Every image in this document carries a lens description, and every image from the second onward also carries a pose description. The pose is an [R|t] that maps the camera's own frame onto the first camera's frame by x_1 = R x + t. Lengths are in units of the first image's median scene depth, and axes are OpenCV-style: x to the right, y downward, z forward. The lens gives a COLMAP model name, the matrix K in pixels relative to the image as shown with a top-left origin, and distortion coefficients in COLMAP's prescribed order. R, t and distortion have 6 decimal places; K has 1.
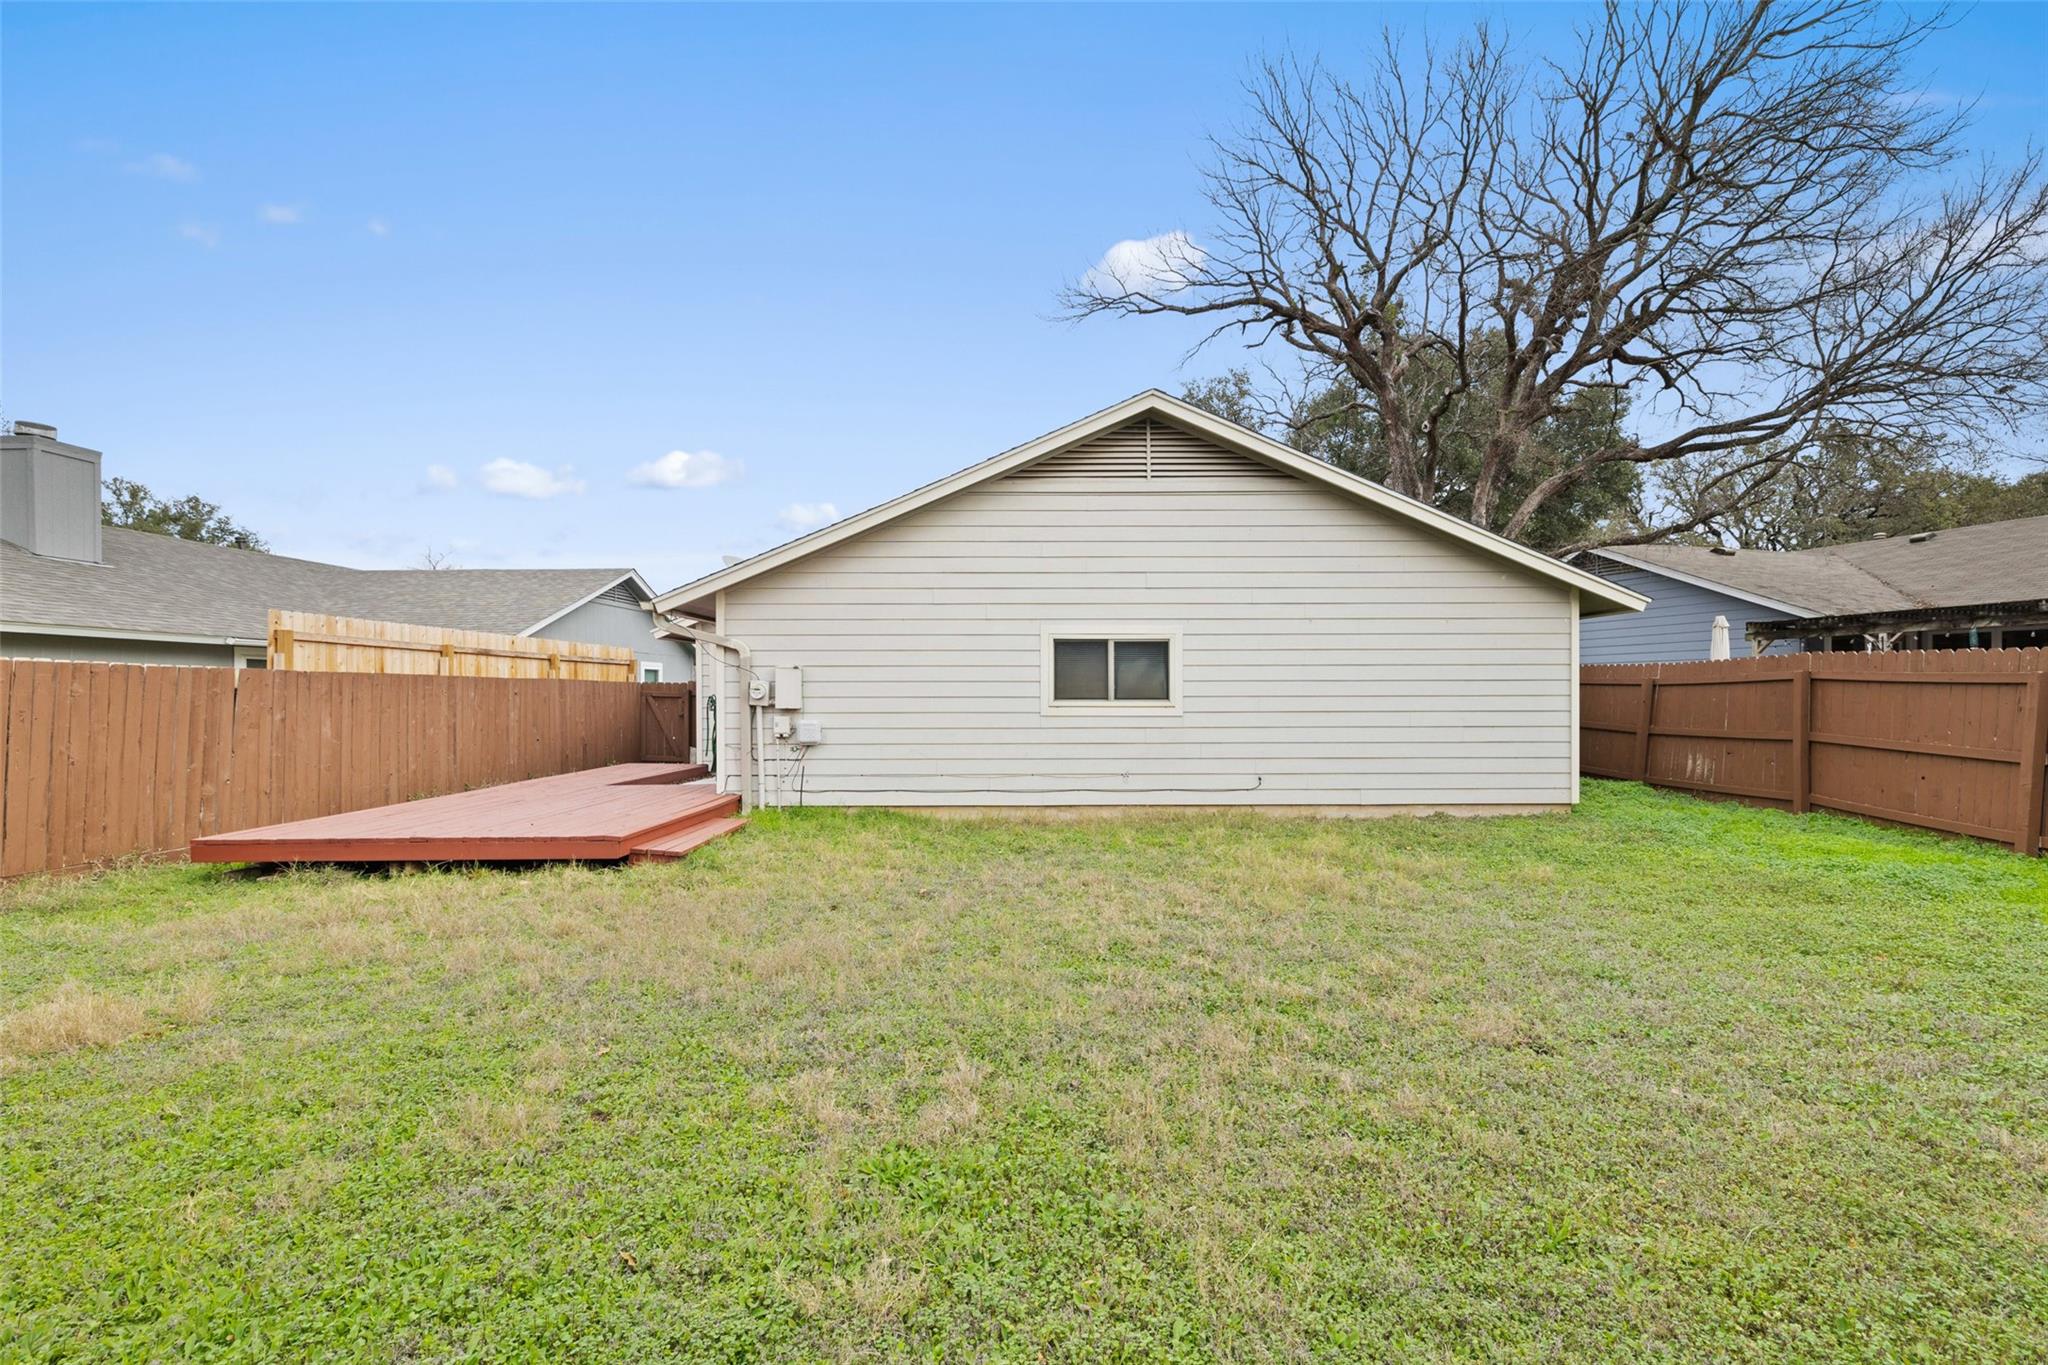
lens RADIAL K [[879.5, 0, 1024.8], [0, 879.5, 703.0], [0, 0, 1]] dist [-0.002251, 0.001599]
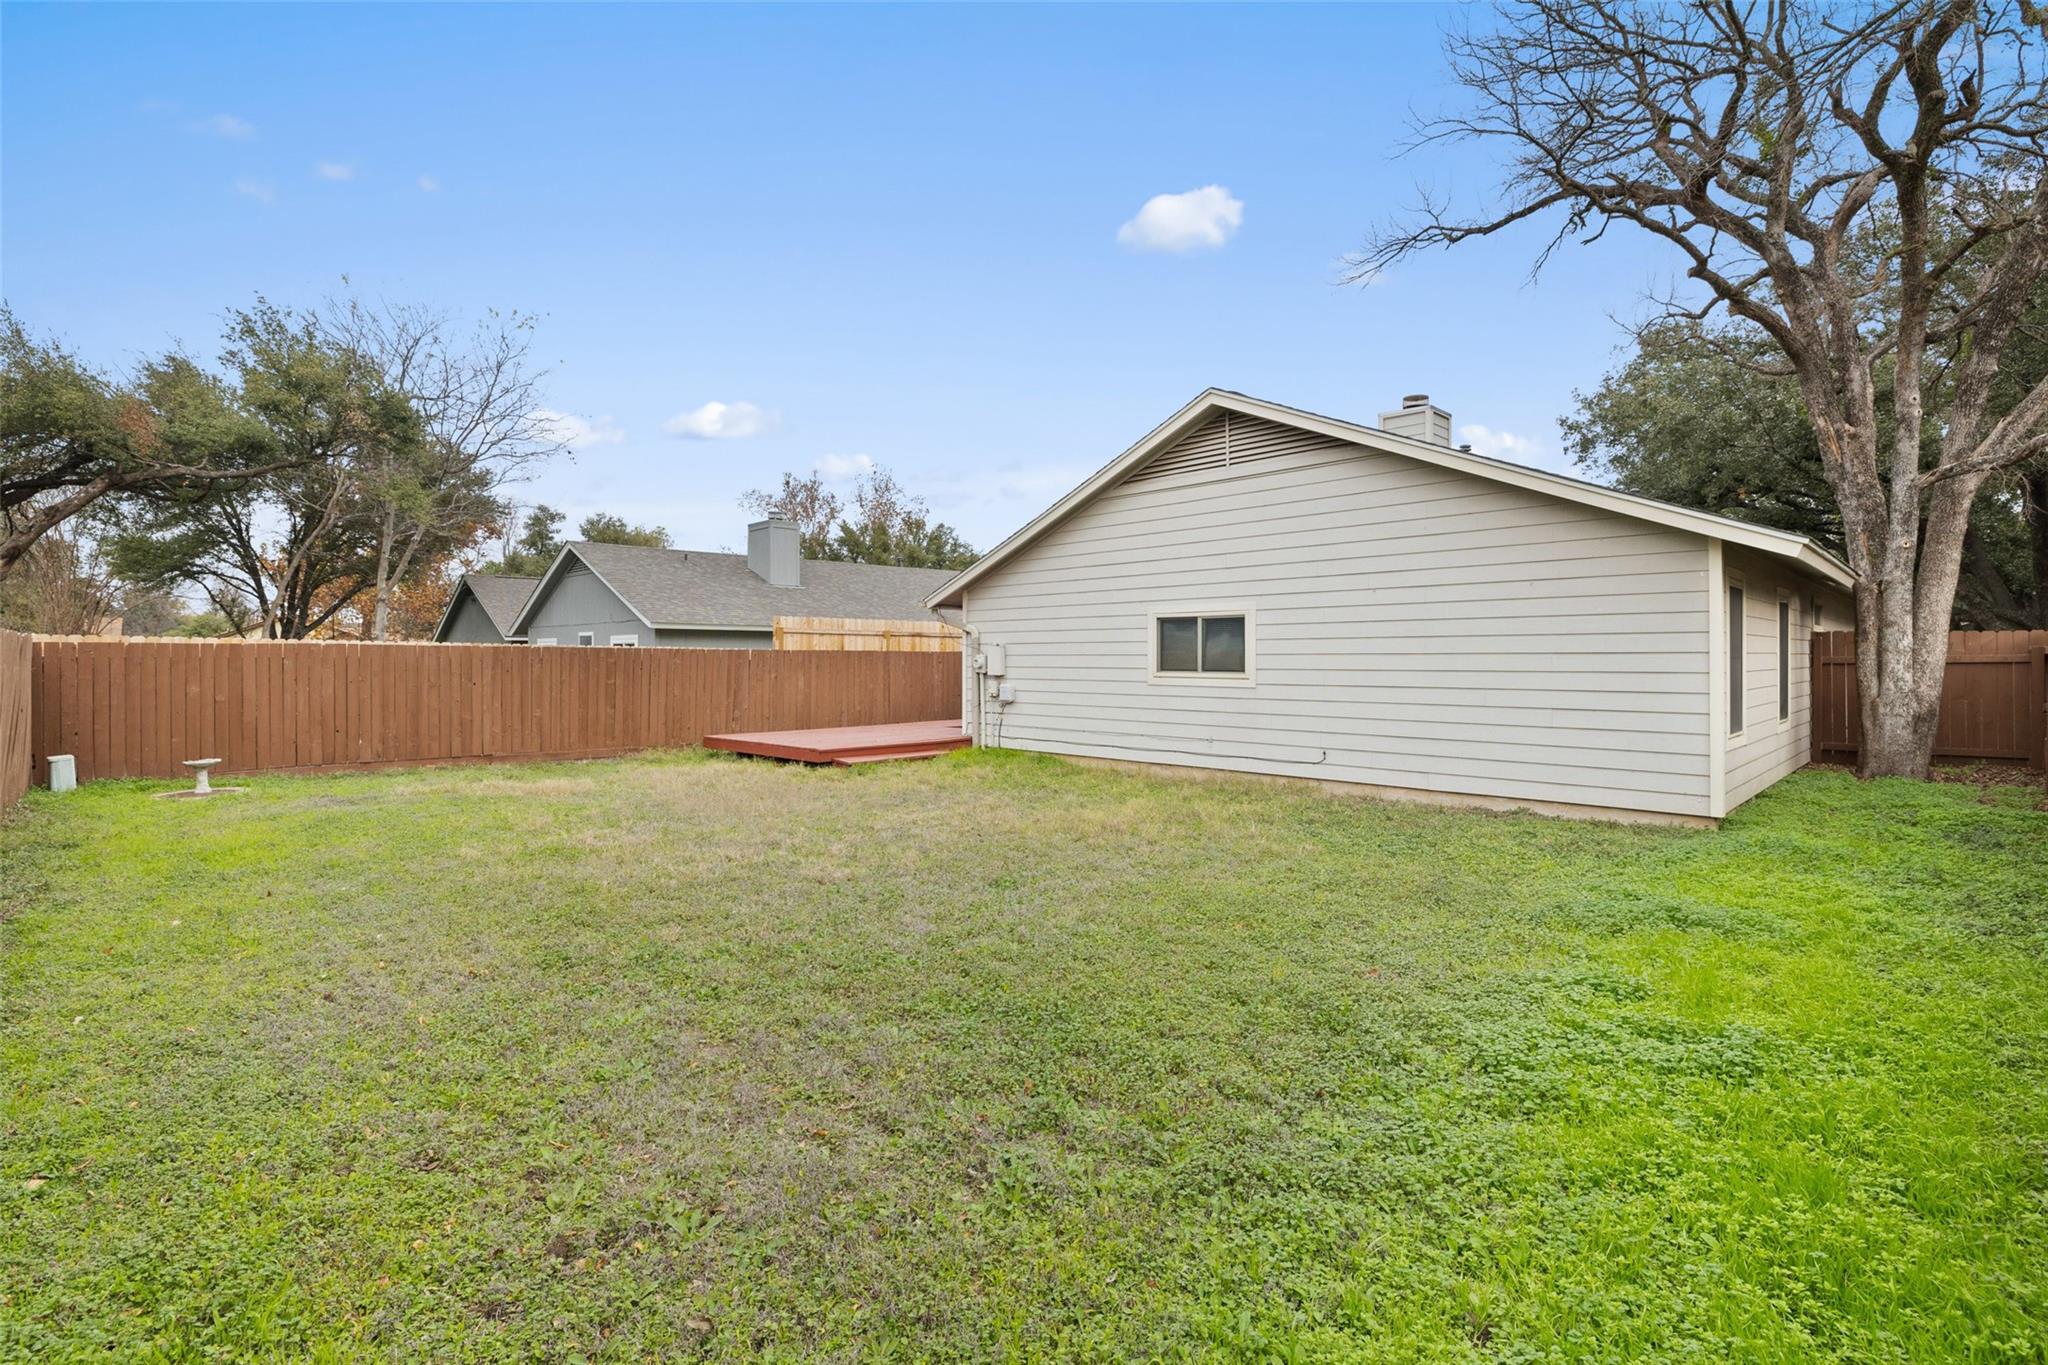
lens RADIAL K [[955.1, 0, 1013.9], [0, 955.1, 662.7], [0, 0, 1]] dist [-0.002861, -0.000244]
pose [[0.687627, 0.005038, -0.726047, 0.809186], [-0.009122, 0.999957, -0.001701, -0.010616], [0.726007, 0.007793, 0.687643, 0.006935]]
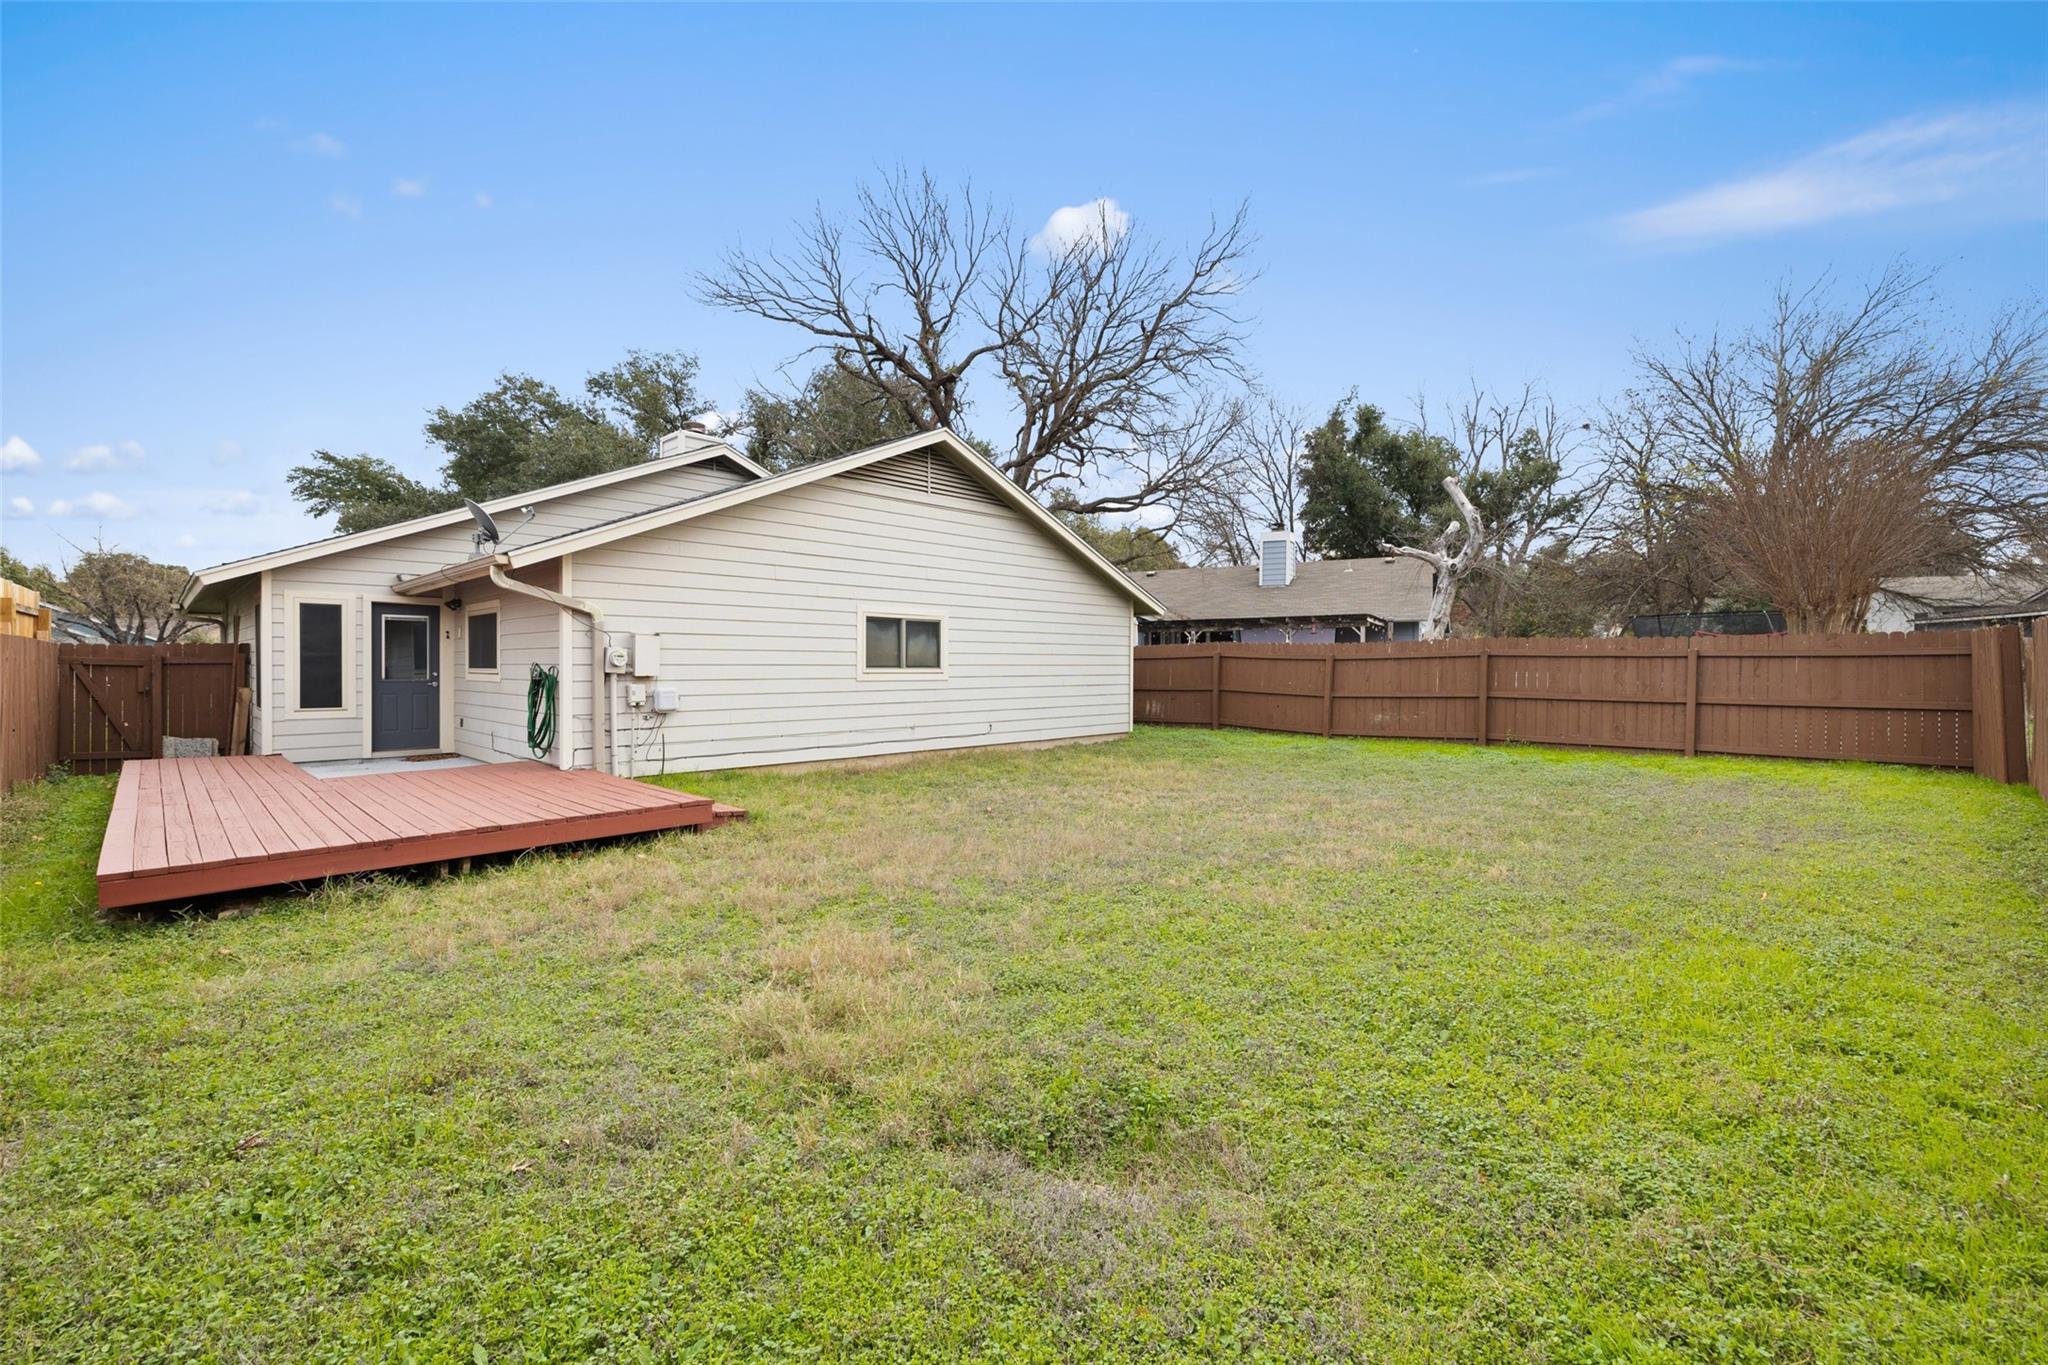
lens RADIAL K [[879.5, 0, 1017.0], [0, 879.5, 670.1], [0, 0, 1]] dist [-0.002251, 0.001599]
pose [[0.692122, -0.001317, 0.721780, -0.687451], [0.005033, 0.999983, -0.003003, 0.004680], [-0.721763, 0.005711, 0.692116, 0.027724]]
